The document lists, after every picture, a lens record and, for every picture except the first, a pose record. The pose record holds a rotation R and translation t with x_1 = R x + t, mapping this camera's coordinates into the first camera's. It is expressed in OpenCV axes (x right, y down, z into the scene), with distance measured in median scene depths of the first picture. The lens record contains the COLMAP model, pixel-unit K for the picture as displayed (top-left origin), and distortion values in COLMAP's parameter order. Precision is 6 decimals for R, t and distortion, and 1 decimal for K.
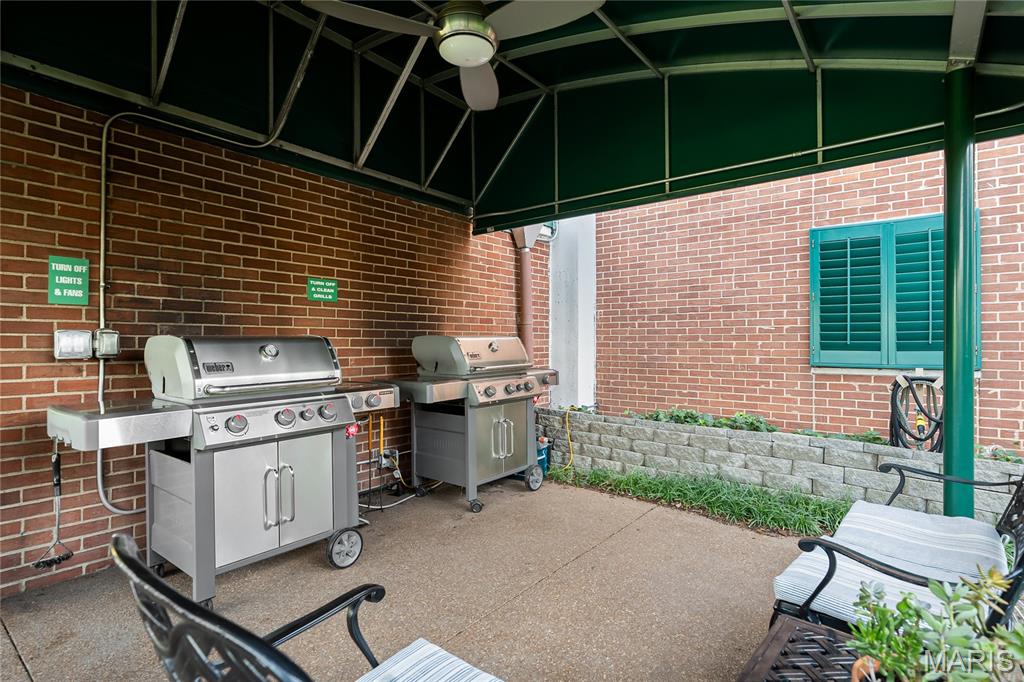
lens RADIAL K [[520.5, 0, 511.8], [0, 520.5, 340.3], [0, 0, 1]] dist [-0.001987, 0.000277]
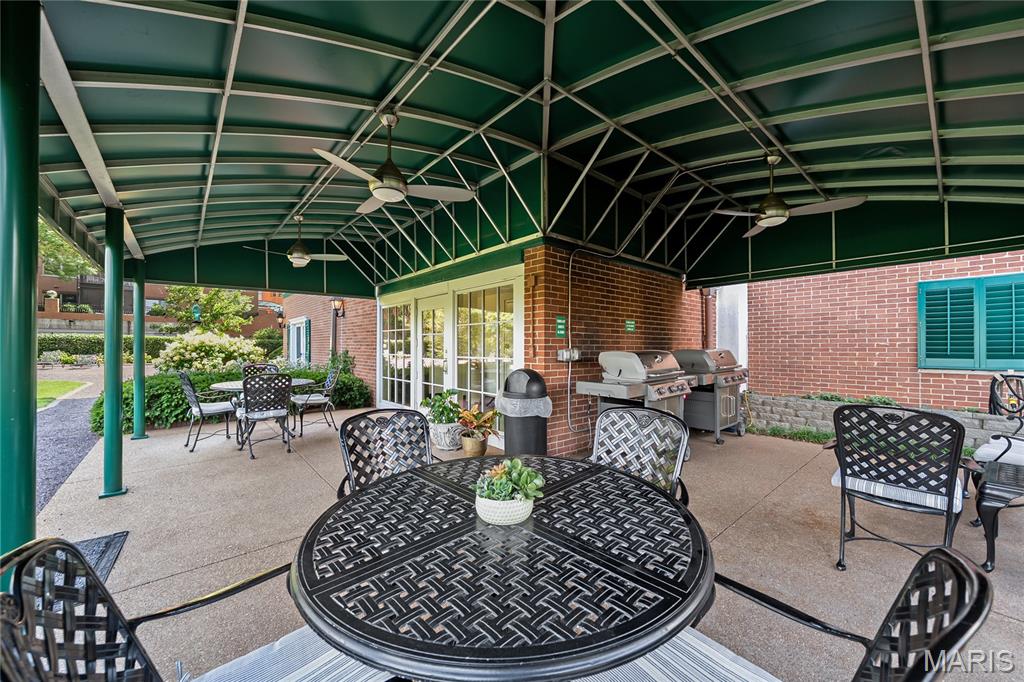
lens RADIAL K [[385.7, 0, 511.2], [0, 385.7, 347.0], [0, 0, 1]] dist [-0.006202, 0.000983]
pose [[0.981715, -0.000433, -0.190355, -0.440488], [0.000763, 0.999998, 0.001663, -0.017965], [0.190354, -0.001777, 0.981714, -0.404984]]
